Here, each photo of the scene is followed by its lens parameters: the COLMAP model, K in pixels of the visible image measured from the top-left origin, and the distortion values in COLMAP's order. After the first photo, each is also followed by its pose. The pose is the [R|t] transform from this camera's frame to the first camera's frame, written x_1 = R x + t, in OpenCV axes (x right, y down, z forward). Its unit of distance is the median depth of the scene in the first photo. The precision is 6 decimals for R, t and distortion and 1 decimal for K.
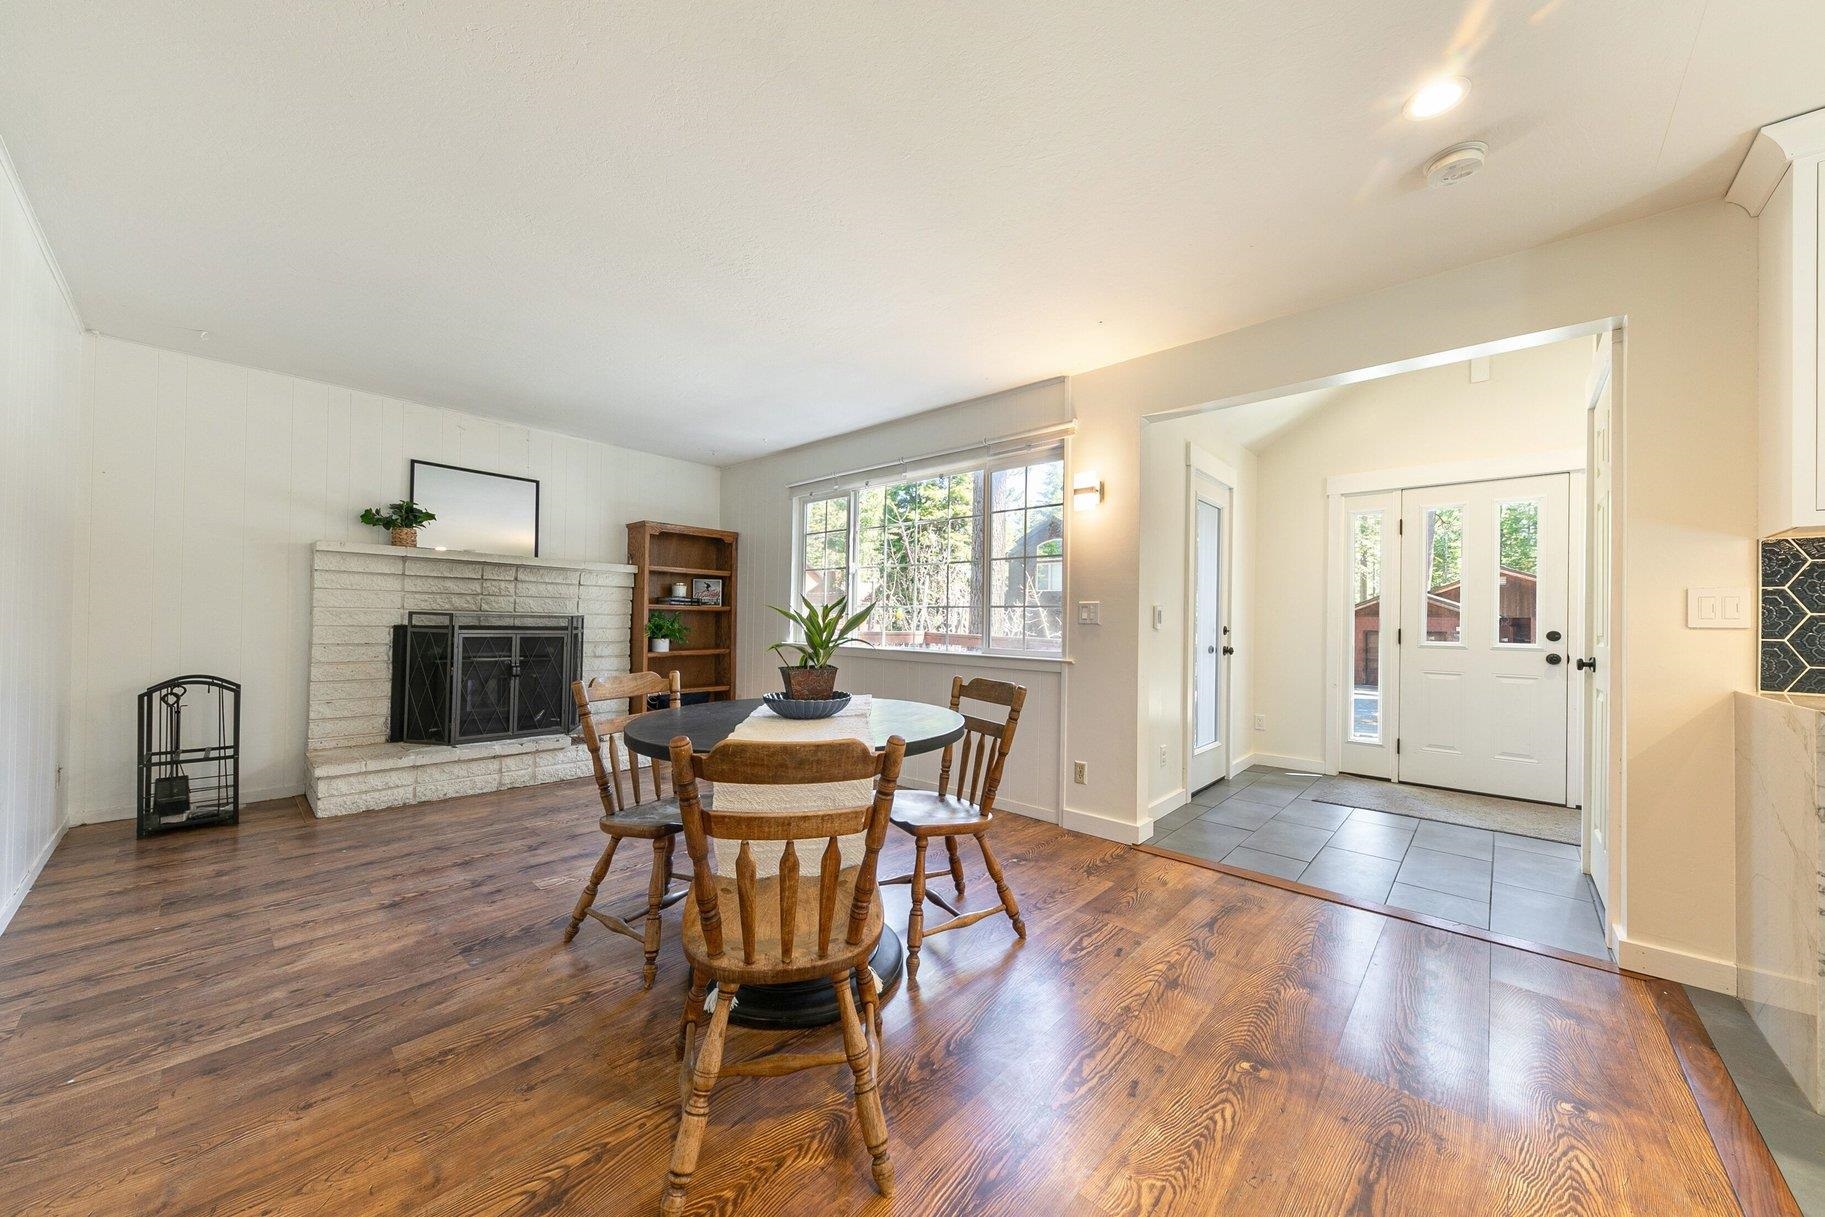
lens RADIAL K [[630.7, 0, 912.2], [0, 630.7, 618.5], [0, 0, 1]] dist [0.008991, -0.001220]
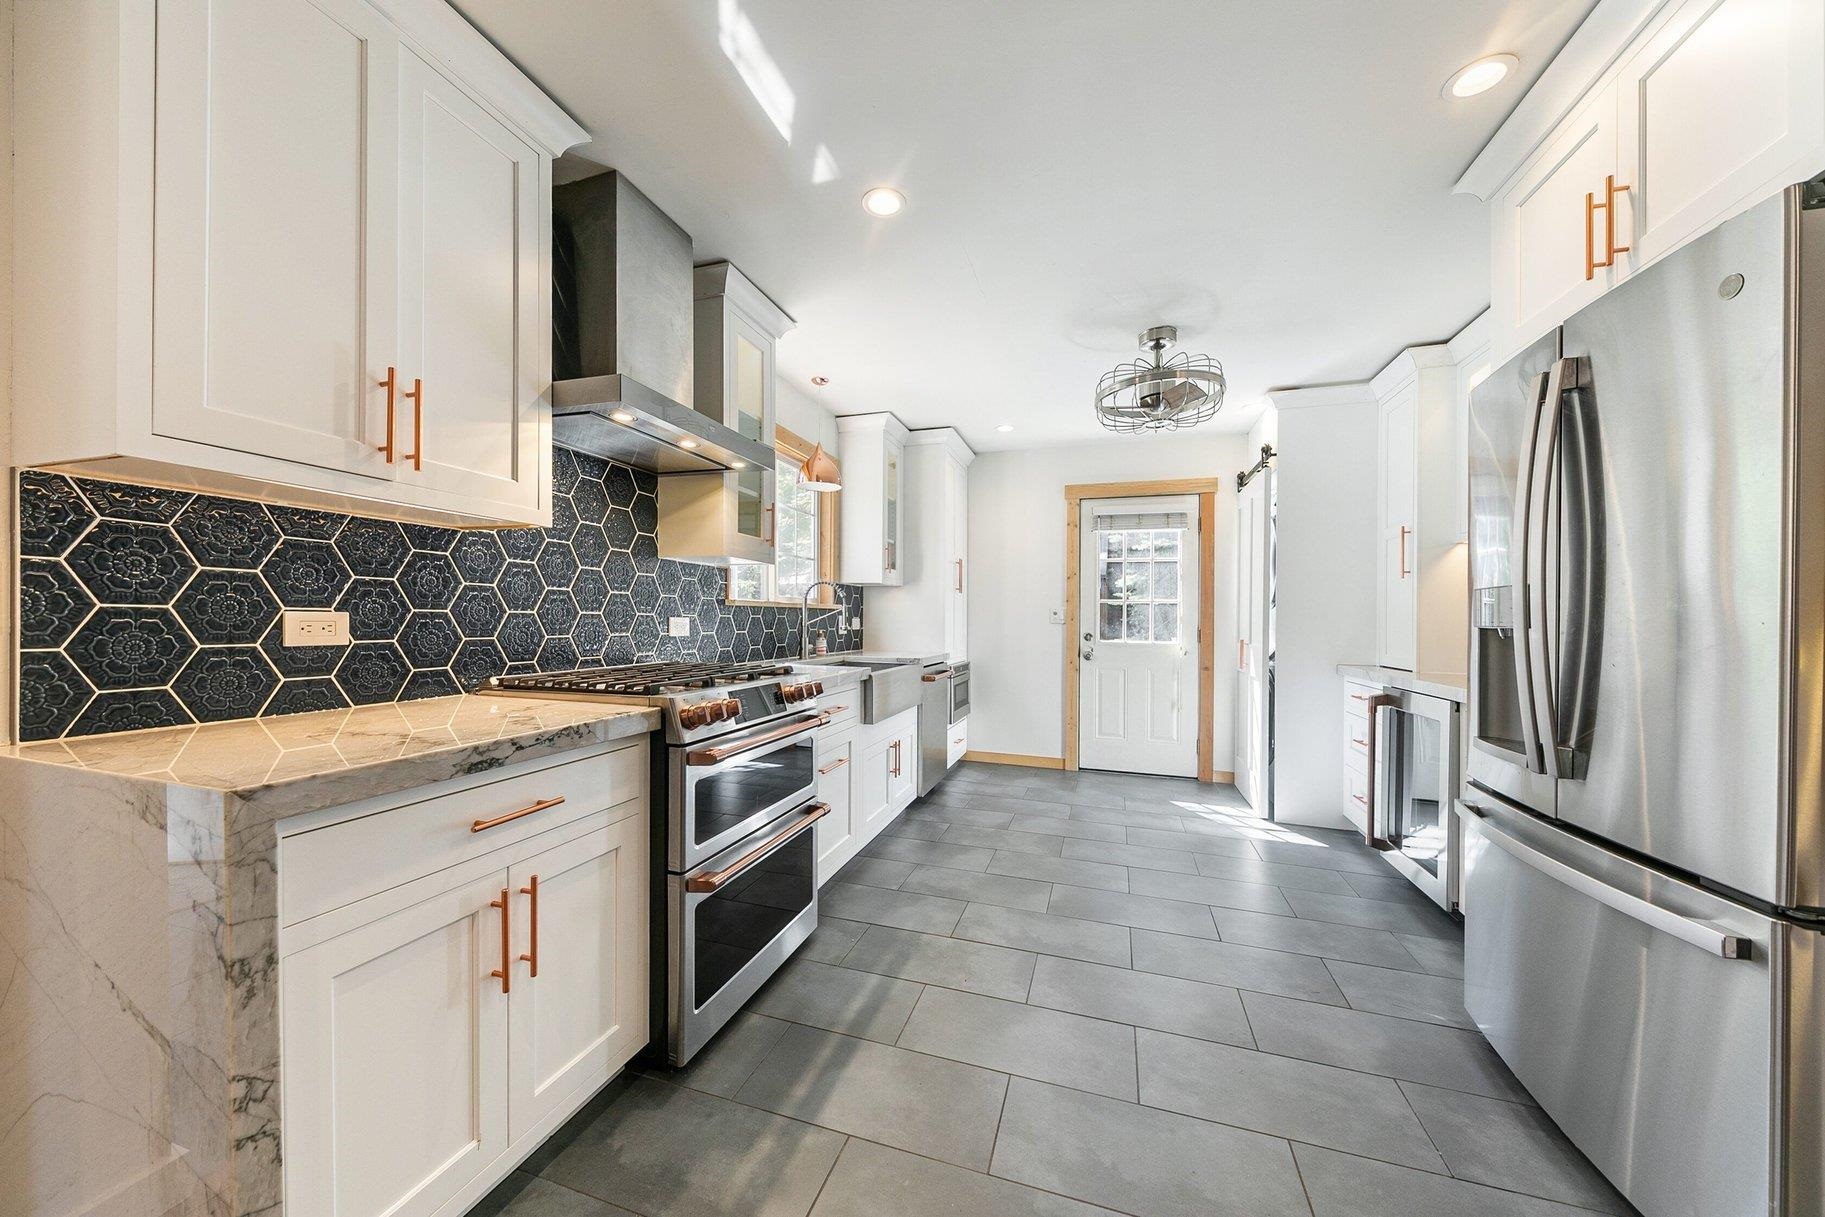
lens RADIAL K [[630.7, 0, 903.3], [0, 630.7, 619.0], [0, 0, 1]] dist [0.008991, -0.001220]
pose [[-0.416045, -0.021327, 0.909094, 0.256263], [-0.024330, 0.999628, 0.012316, -0.009680], [-0.909018, -0.016994, -0.416409, 0.269044]]
